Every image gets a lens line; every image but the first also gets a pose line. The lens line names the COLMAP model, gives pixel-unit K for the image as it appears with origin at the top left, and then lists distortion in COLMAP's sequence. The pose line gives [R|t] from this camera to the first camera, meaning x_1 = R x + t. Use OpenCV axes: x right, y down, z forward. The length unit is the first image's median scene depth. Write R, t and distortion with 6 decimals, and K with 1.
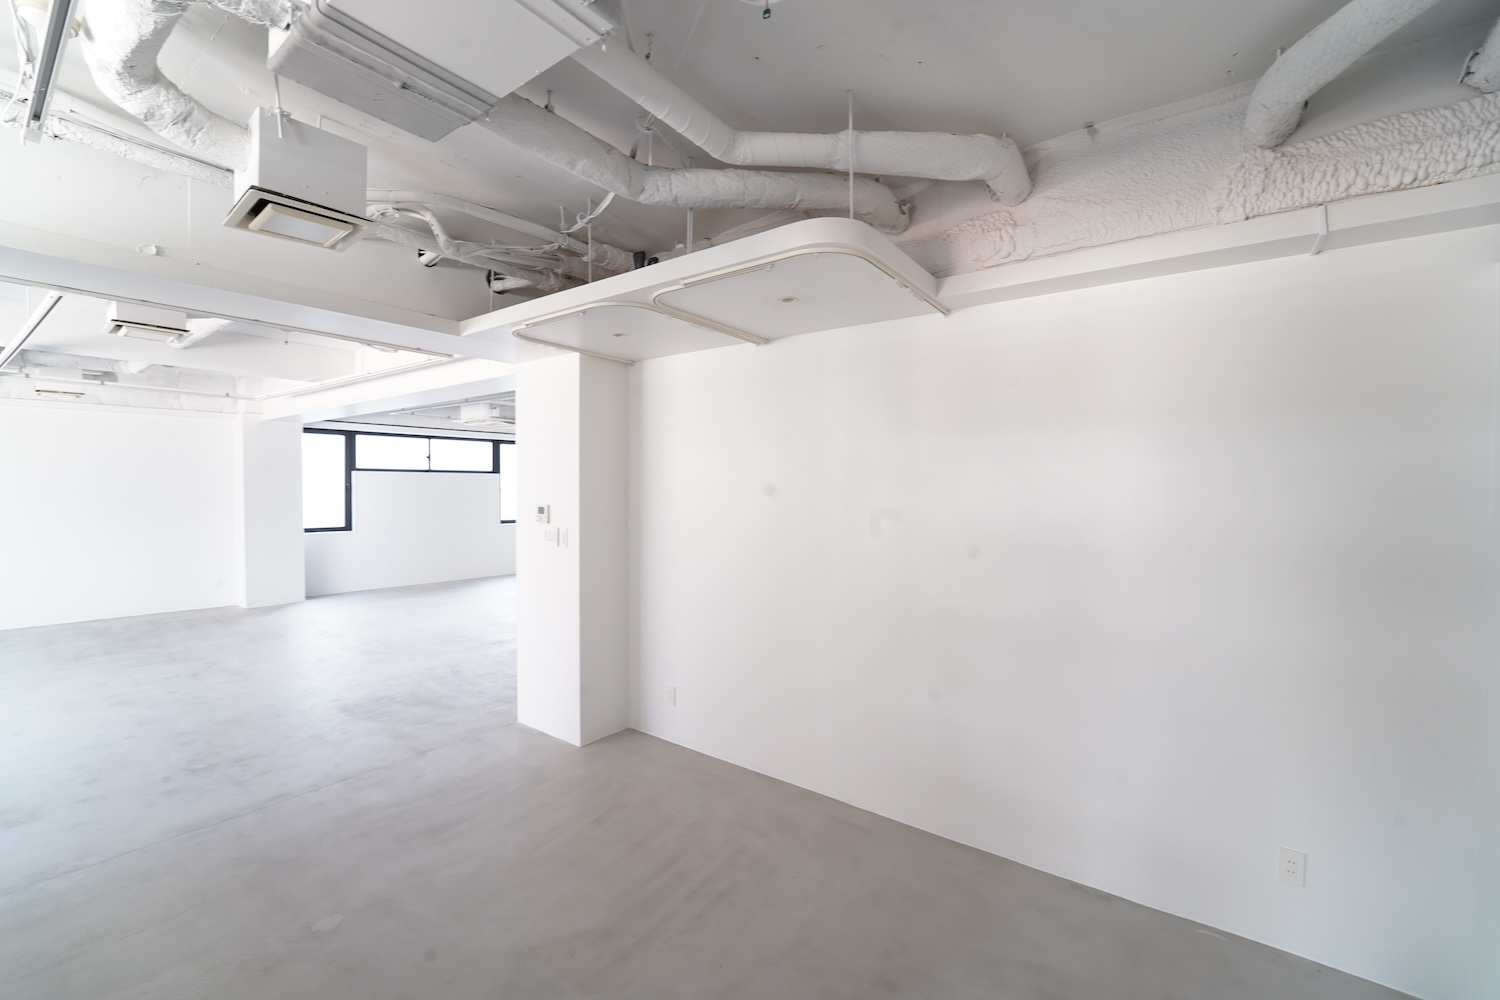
lens RADIAL K [[609.6, 0, 747.9], [0, 609.6, 501.1], [0, 0, 1]] dist [-0.021851, -0.000238]
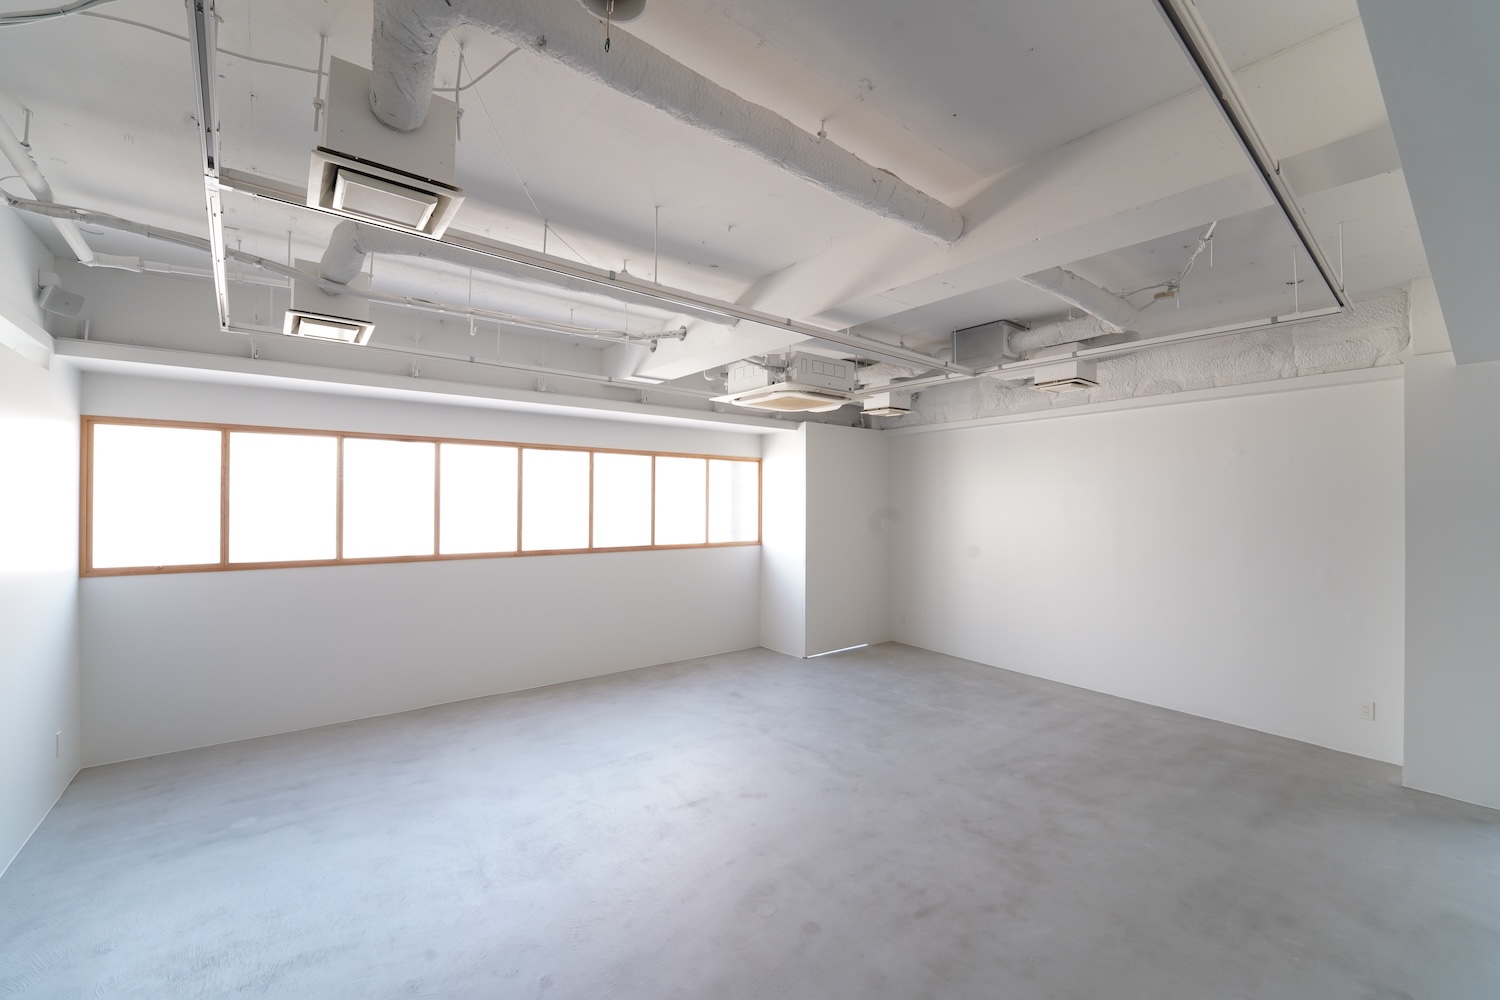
lens RADIAL K [[611.4, 0, 747.1], [0, 611.4, 502.3], [0, 0, 1]] dist [-0.020587, 0.000327]
pose [[-0.262027, -0.008346, -0.965025, -0.232589], [-0.030665, 0.999530, -0.000318, -0.018181], [0.964573, 0.029509, -0.262159, 0.543842]]
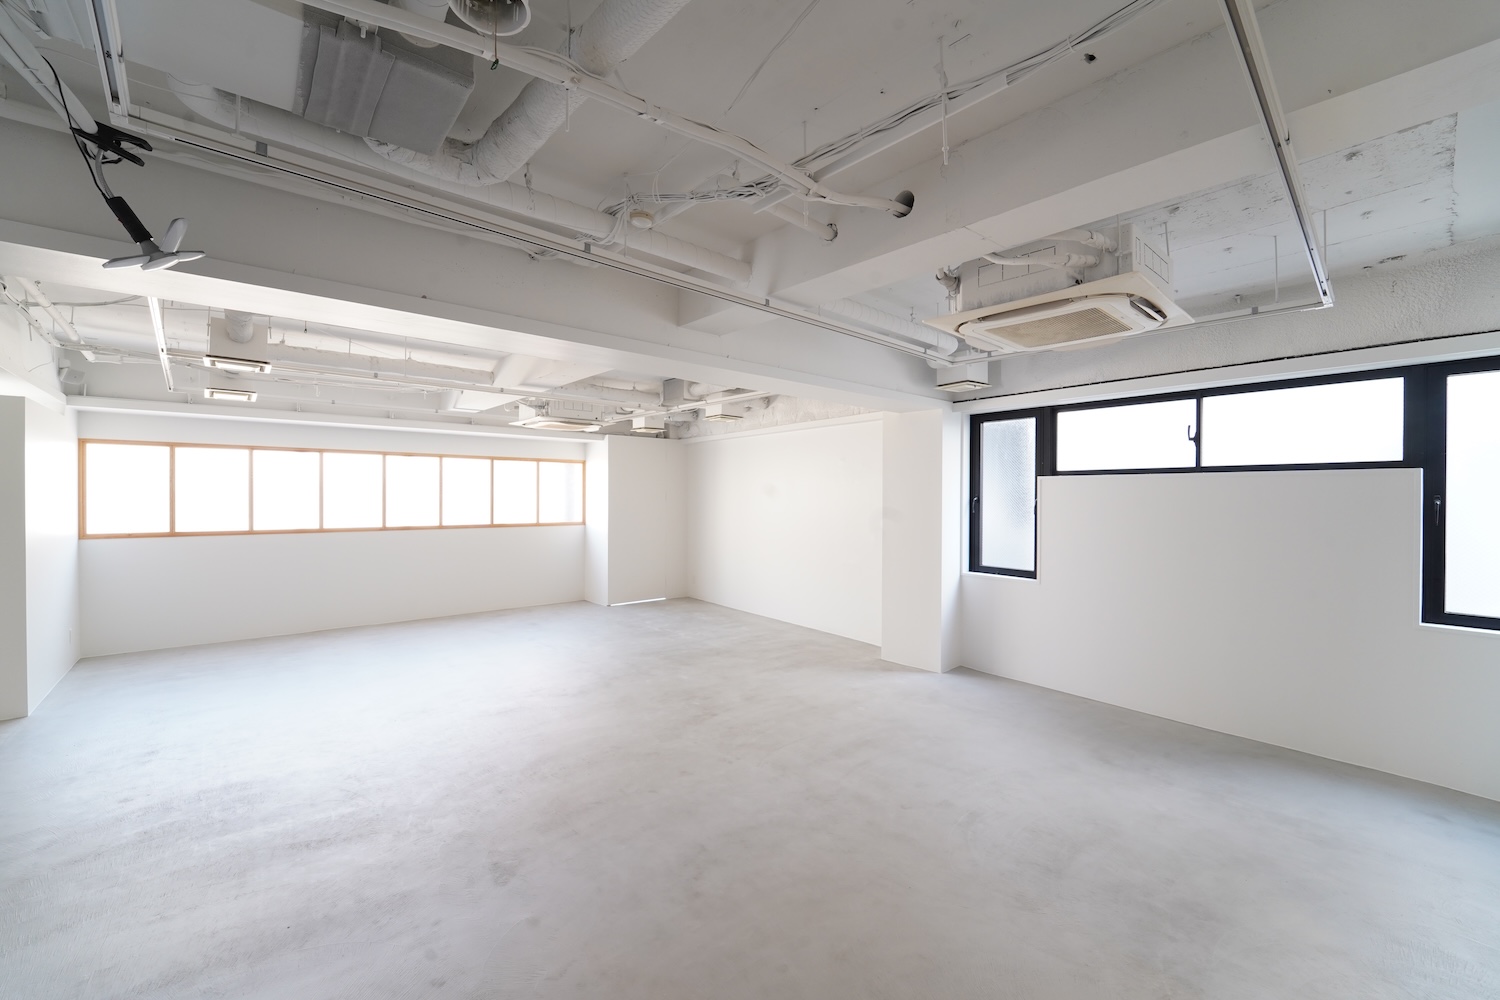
lens RADIAL K [[611.4, 0, 747.1], [0, 611.4, 502.3], [0, 0, 1]] dist [-0.020587, 0.000327]
pose [[-0.216504, 0.003729, -0.976275, -0.025725], [-0.030448, 0.999480, 0.010570, -0.023035], [0.975807, 0.032014, -0.216278, 0.856499]]
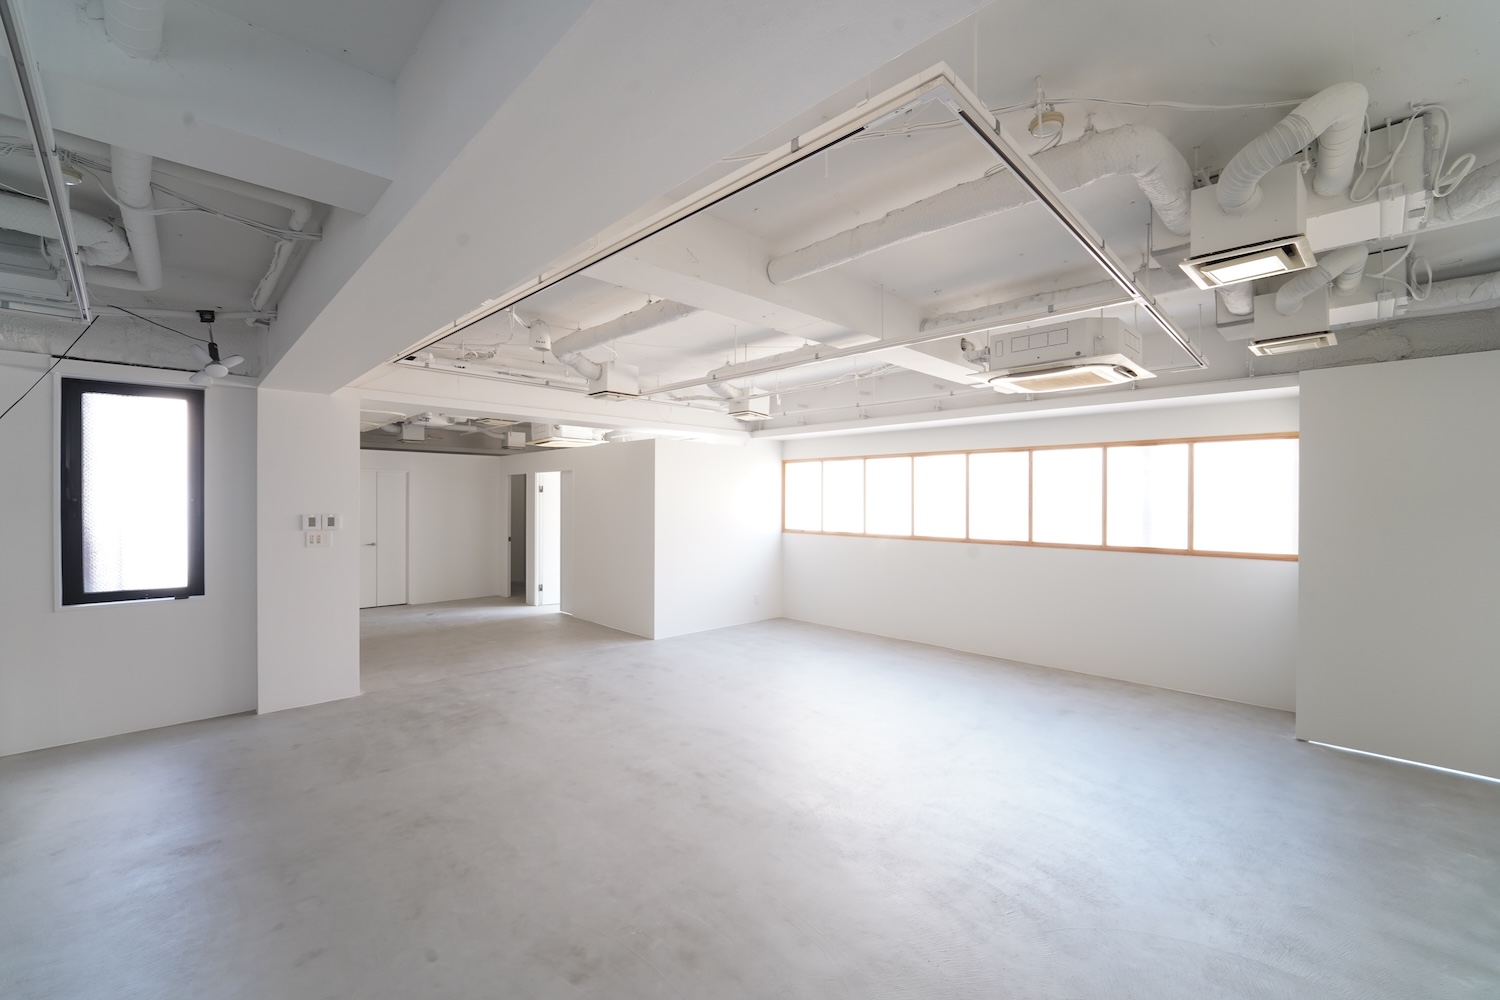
lens RADIAL K [[609.6, 0, 747.9], [0, 609.6, 501.1], [0, 0, 1]] dist [-0.021851, -0.000238]
pose [[-0.986496, -0.009642, 0.163499, -0.608101], [-0.004883, 0.999553, 0.029484, -0.028563], [-0.163710, 0.028287, -0.986103, 0.934263]]
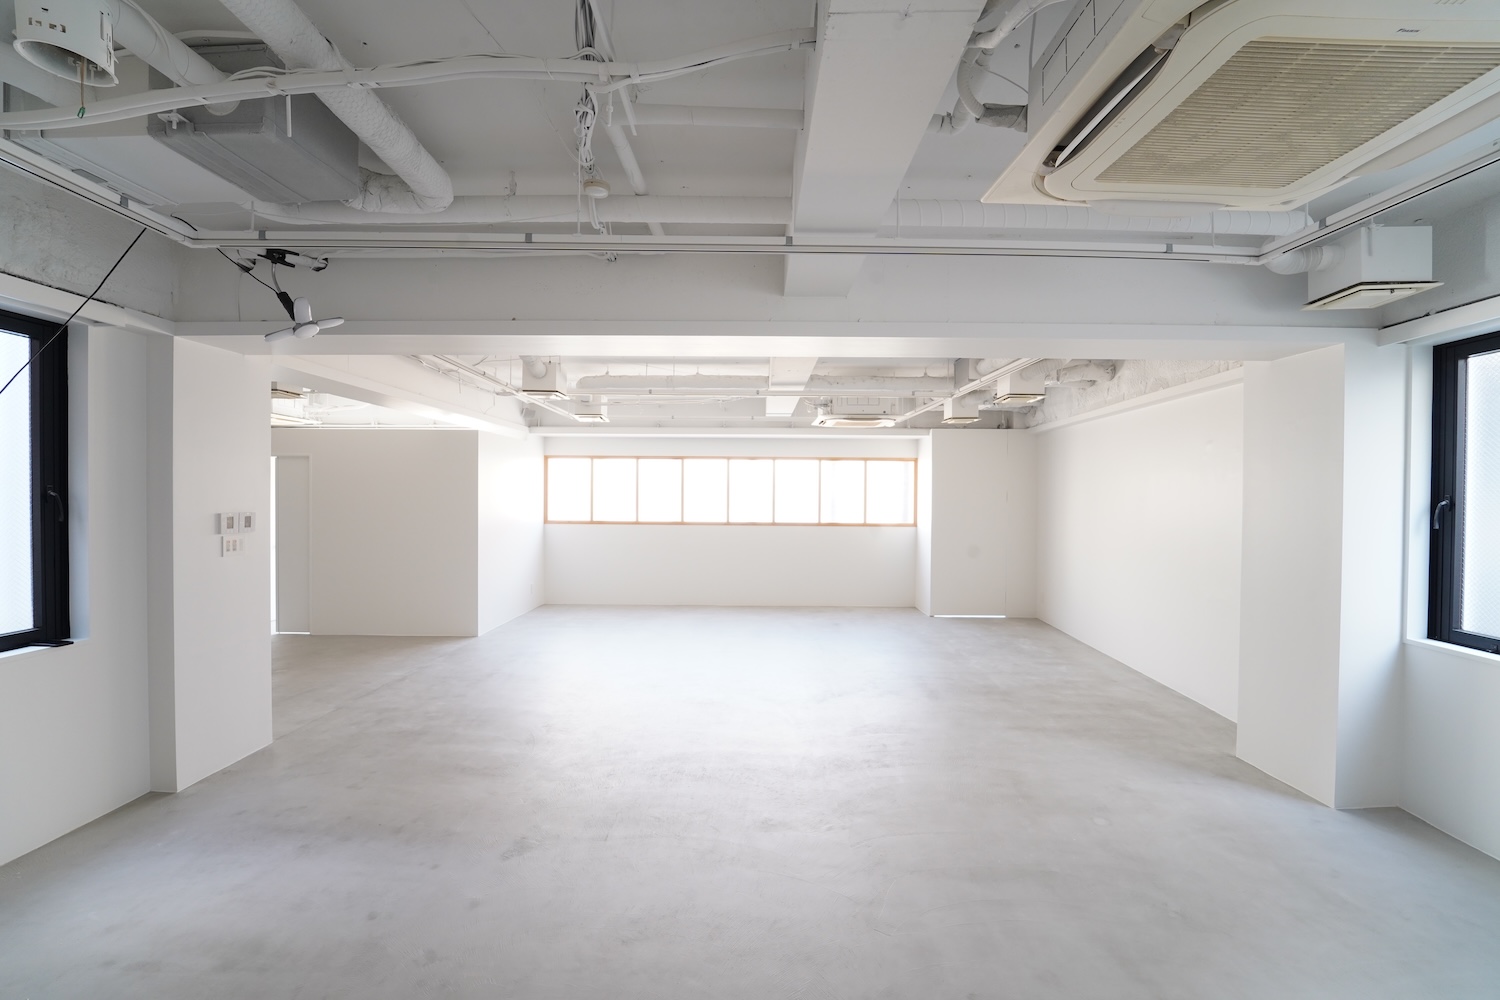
lens RADIAL K [[609.6, 0, 747.9], [0, 609.6, 501.1], [0, 0, 1]] dist [-0.021851, -0.000238]
pose [[-0.811748, -0.004092, -0.583994, -0.197281], [-0.026408, 0.999210, 0.029706, -0.027773], [0.583411, 0.039536, -0.811214, 0.994378]]
